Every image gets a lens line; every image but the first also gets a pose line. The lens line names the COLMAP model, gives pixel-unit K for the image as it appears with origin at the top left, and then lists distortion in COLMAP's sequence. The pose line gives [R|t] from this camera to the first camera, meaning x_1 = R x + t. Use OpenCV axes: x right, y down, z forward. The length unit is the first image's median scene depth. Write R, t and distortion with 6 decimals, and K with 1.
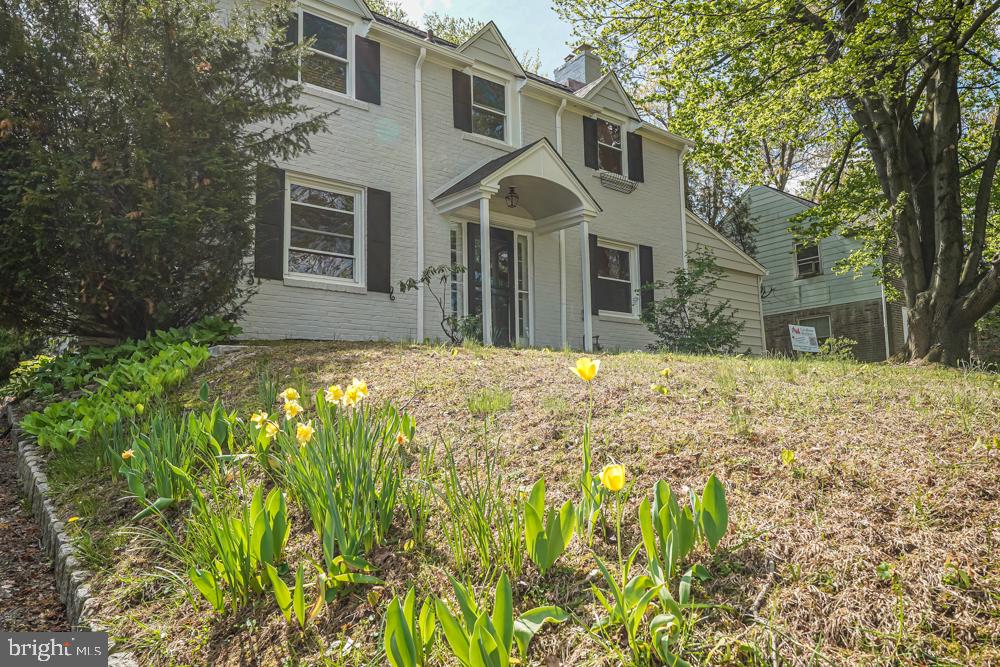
lens RADIAL K [[605.1, 0, 502.1], [0, 605.1, 363.0], [0, 0, 1]] dist [-0.000590, 0.003101]
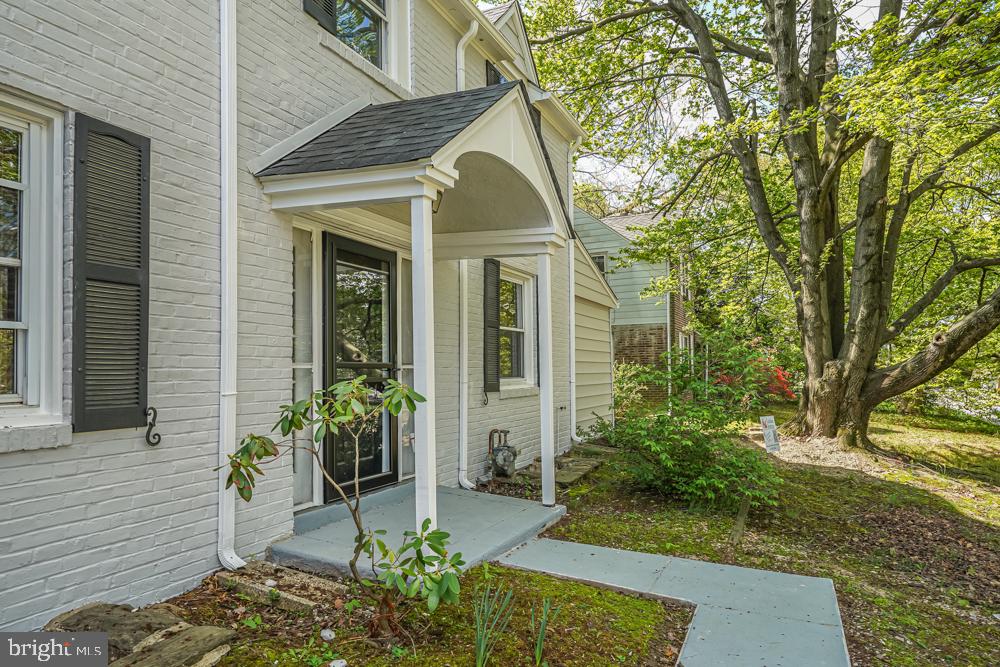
lens RADIAL K [[605.1, 0, 502.1], [0, 605.1, 363.0], [0, 0, 1]] dist [-0.000590, 0.003101]
pose [[0.894655, 0.015241, 0.446498, -0.123129], [-0.032768, 0.998965, 0.031558, -0.133399], [-0.445555, -0.042864, 0.894228, 0.462195]]
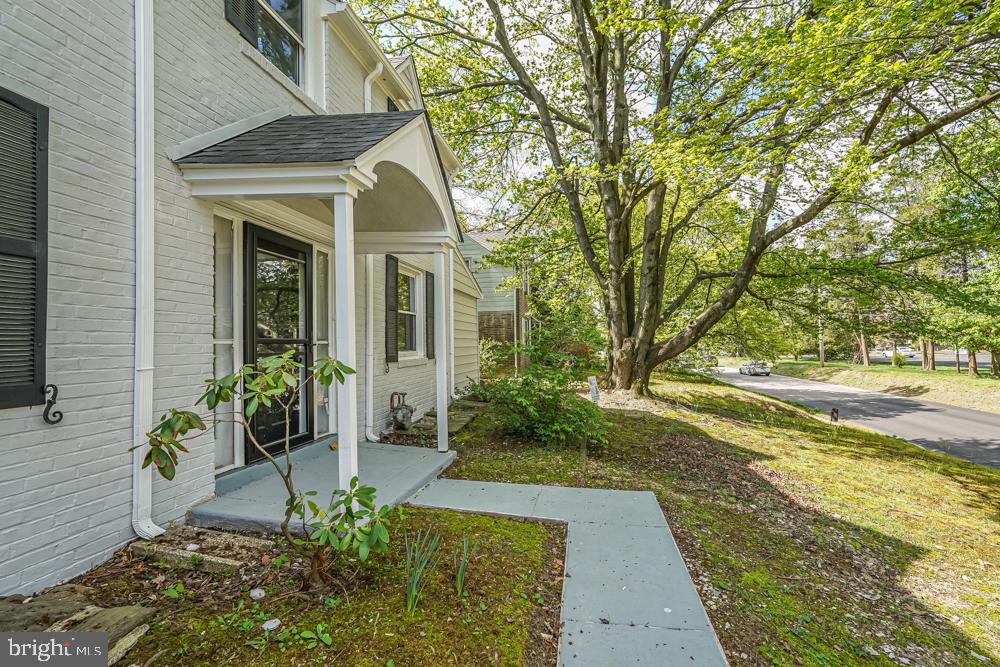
lens RADIAL K [[445.0, 0, 516.6], [0, 445.0, 339.2], [0, 0, 1]] dist [-0.015359, 0.007622]
pose [[0.735307, 0.014927, 0.677570, -0.123789], [-0.039483, 0.999003, 0.020839, -0.131561], [-0.676583, -0.042075, 0.735163, 0.497161]]
